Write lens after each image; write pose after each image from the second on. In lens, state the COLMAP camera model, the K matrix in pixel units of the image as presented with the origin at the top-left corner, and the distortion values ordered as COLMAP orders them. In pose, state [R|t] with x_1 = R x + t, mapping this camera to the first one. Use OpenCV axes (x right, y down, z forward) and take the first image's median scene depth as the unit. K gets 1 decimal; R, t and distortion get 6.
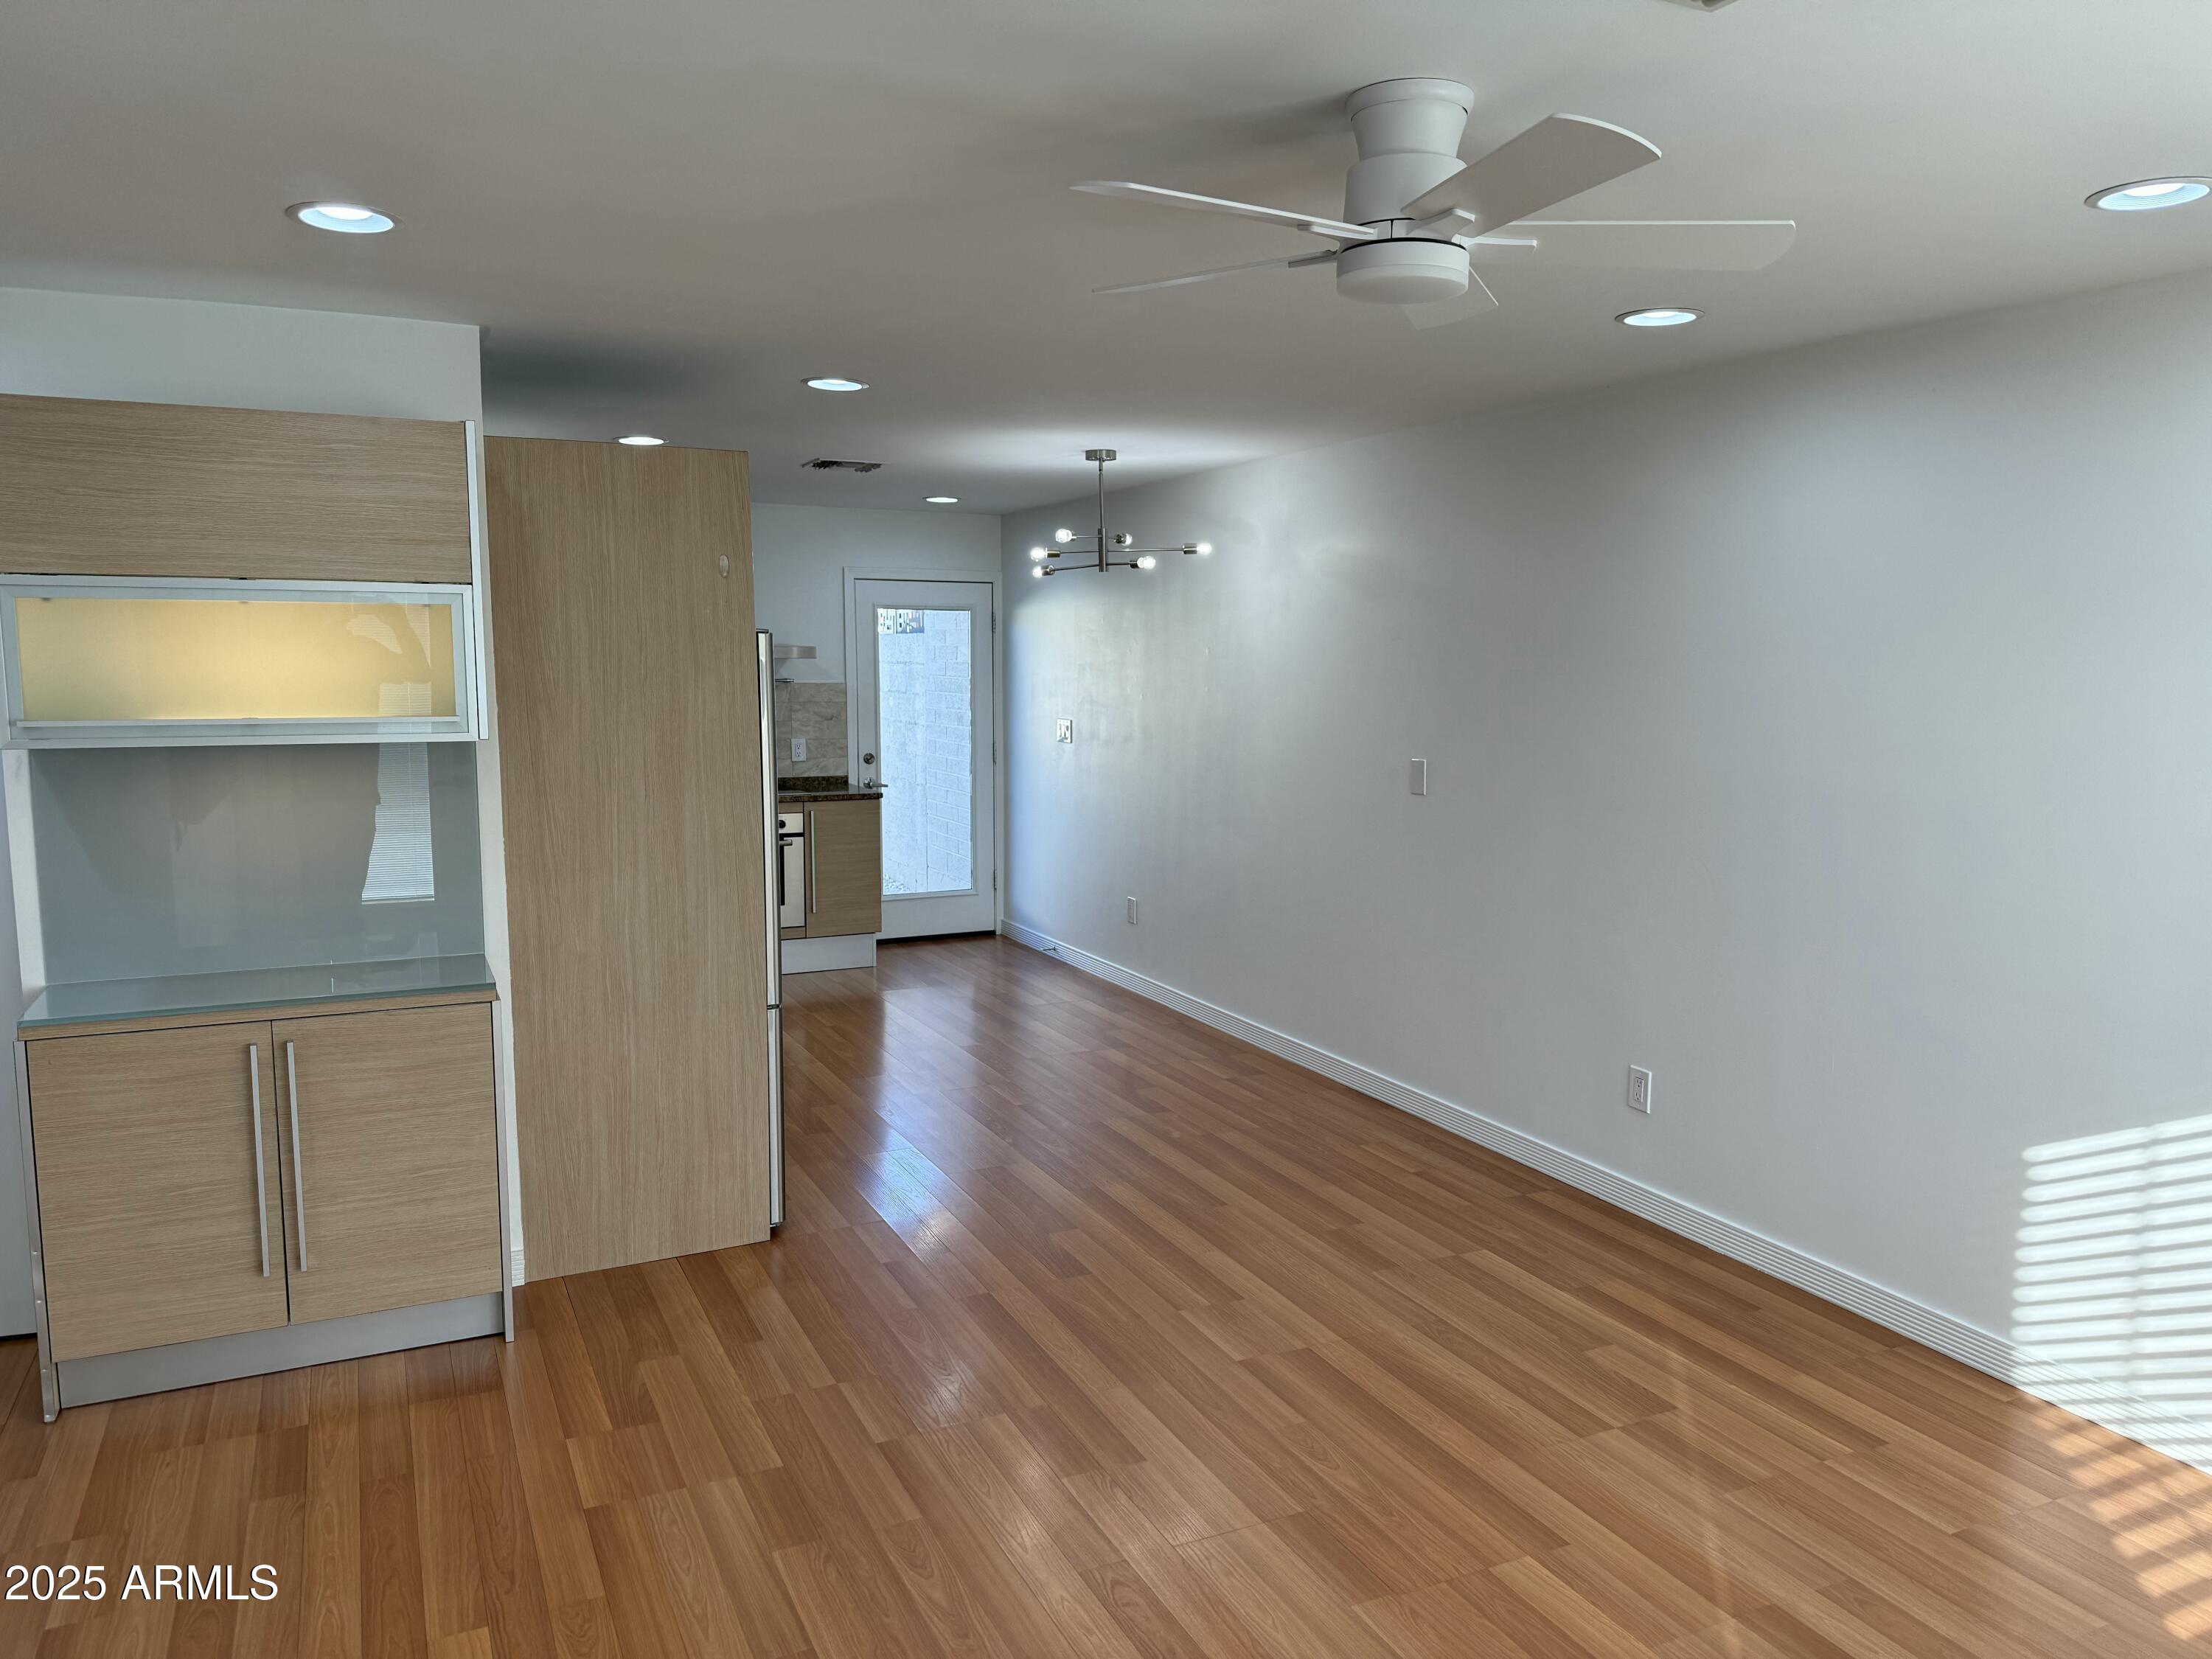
lens RADIAL K [[1563.0, 0, 1106.0], [0, 1563.0, 829.5], [0, 0, 1]] dist [0.072720, -0.000158]
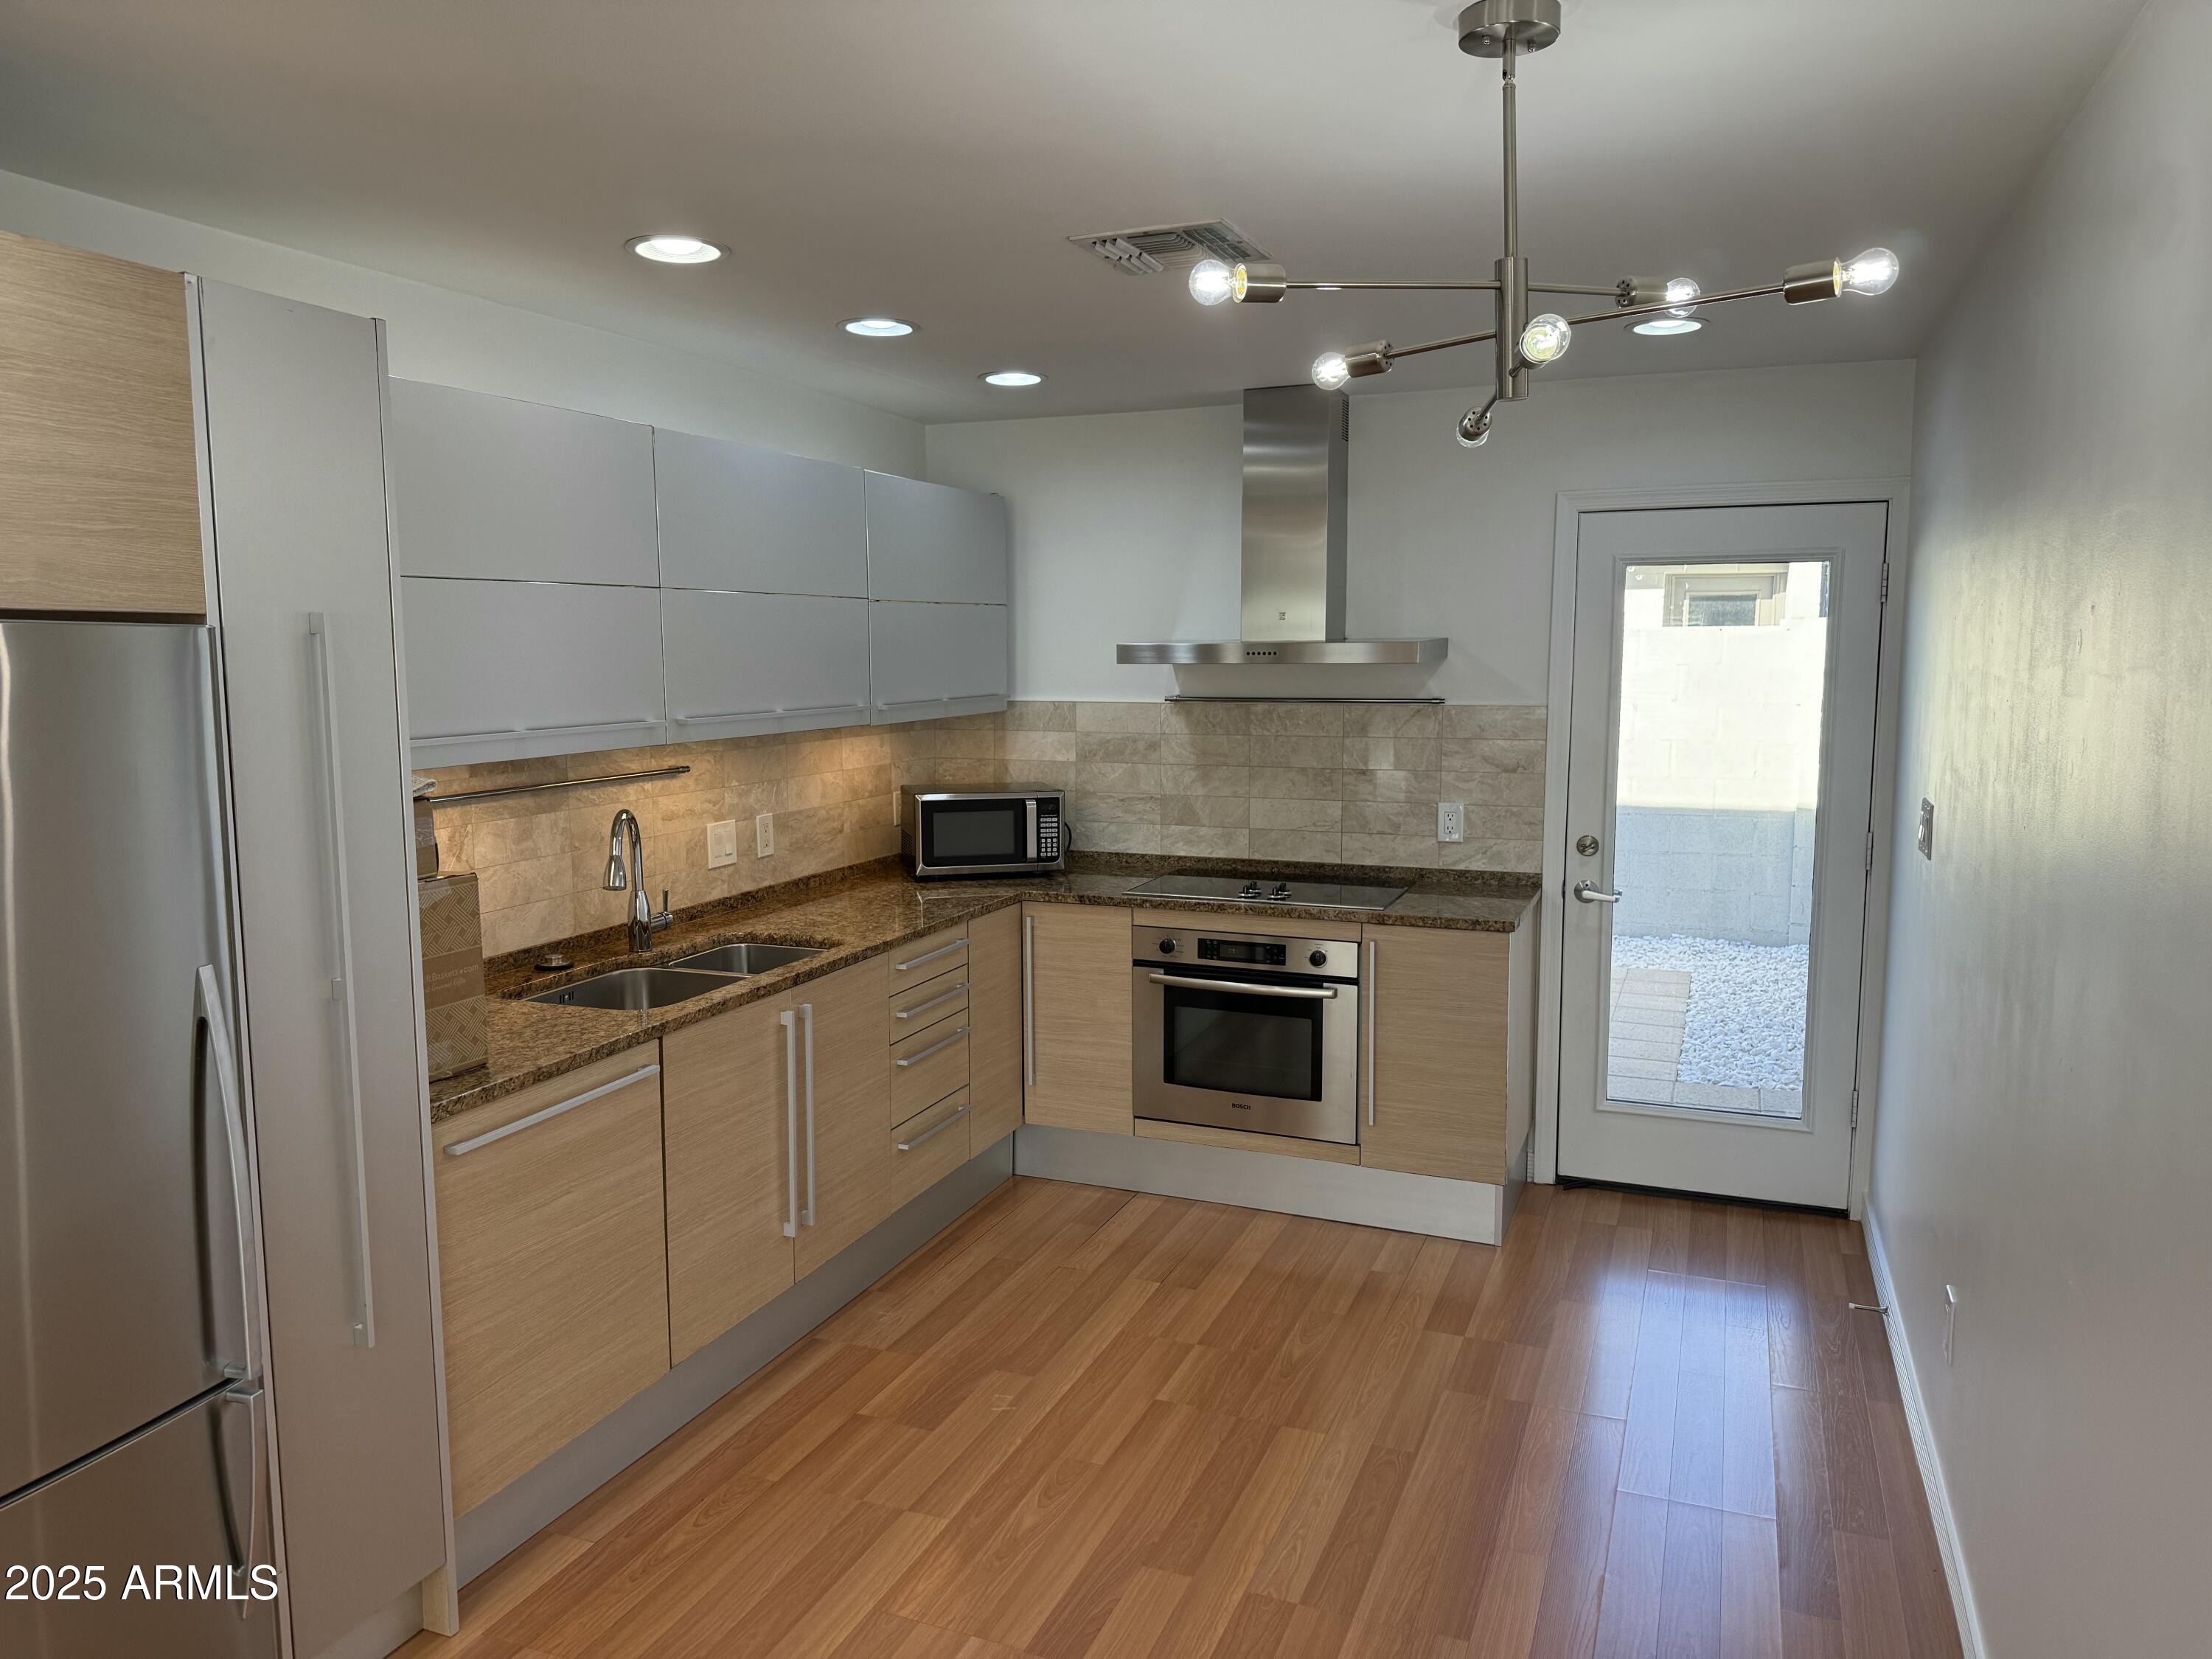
lens RADIAL K [[1563.0, 0, 1106.0], [0, 1563.0, 829.5], [0, 0, 1]] dist [0.072720, -0.000158]
pose [[0.664683, 0.076147, -0.743235, 0.143444], [-0.073781, 0.996620, 0.036123, -0.058850], [0.743474, 0.030826, 0.668054, 0.519900]]
